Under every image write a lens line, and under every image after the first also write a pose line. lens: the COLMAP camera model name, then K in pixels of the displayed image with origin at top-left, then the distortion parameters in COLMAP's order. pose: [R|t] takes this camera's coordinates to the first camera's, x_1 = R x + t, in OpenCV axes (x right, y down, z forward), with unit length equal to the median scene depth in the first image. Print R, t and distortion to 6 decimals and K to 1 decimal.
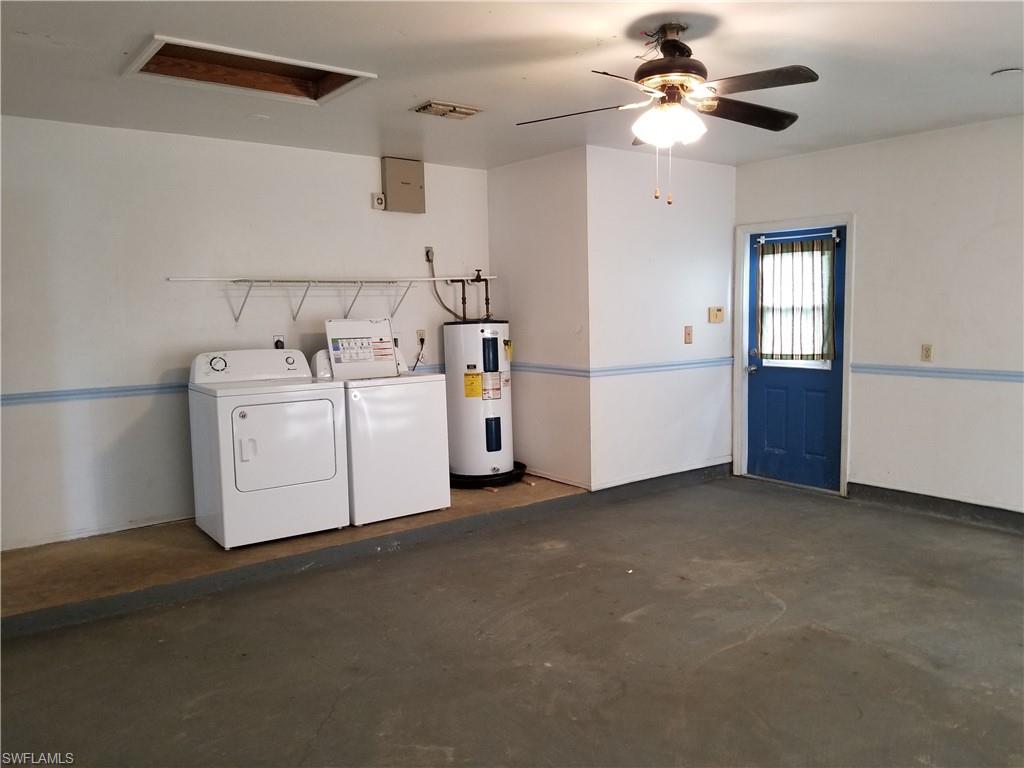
lens RADIAL K [[793.5, 0, 519.6], [0, 793.5, 383.8], [0, 0, 1]] dist [0.060397, -0.105555]
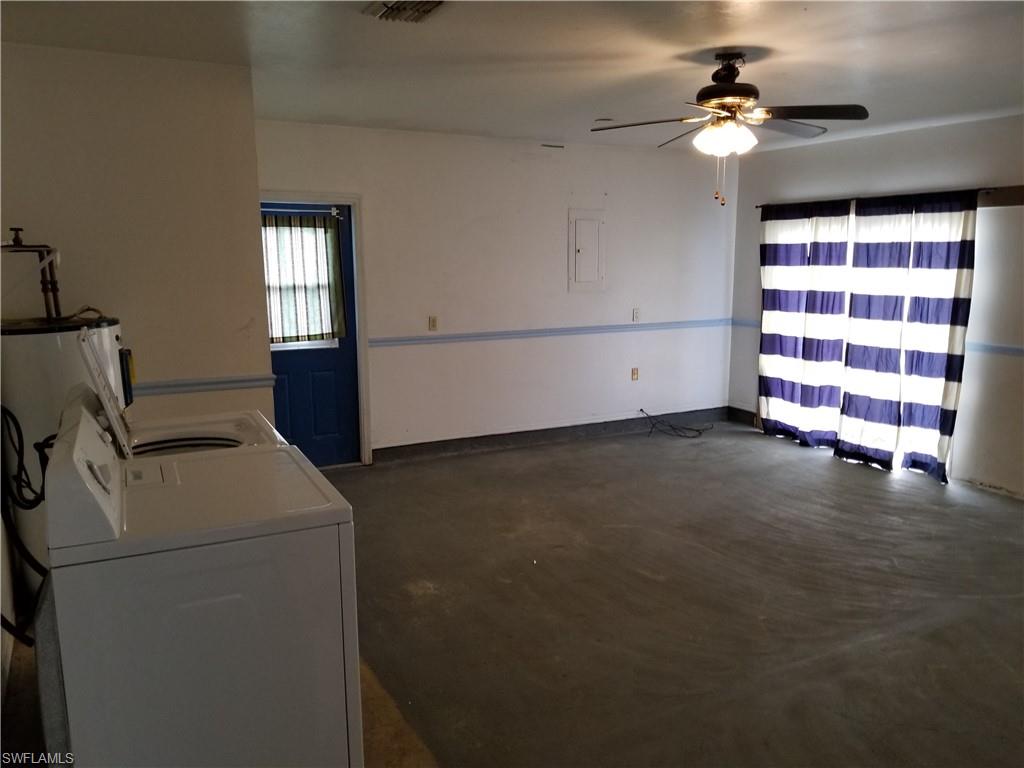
lens RADIAL K [[793.5, 0, 519.0], [0, 793.5, 391.0], [0, 0, 1]] dist [0.060397, -0.105555]
pose [[0.164700, -0.149649, 0.974925, -0.569648], [0.099745, 0.985883, 0.134481, -0.076251], [-0.981287, 0.075095, 0.177302, 0.601508]]
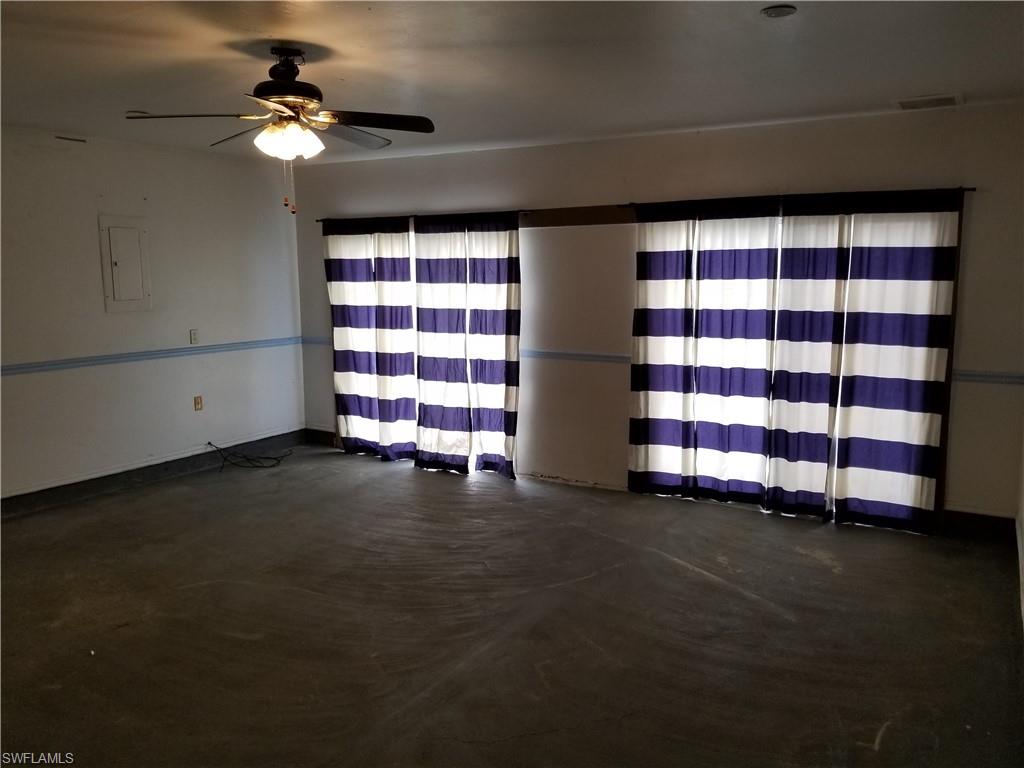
lens RADIAL K [[793.5, 0, 524.3], [0, 793.5, 379.2], [0, 0, 1]] dist [0.060397, -0.105555]
pose [[-0.375253, -0.105748, 0.920870, -0.510132], [0.103102, 0.982544, 0.154845, -0.074425], [-0.921170, 0.153050, -0.357800, 0.615732]]
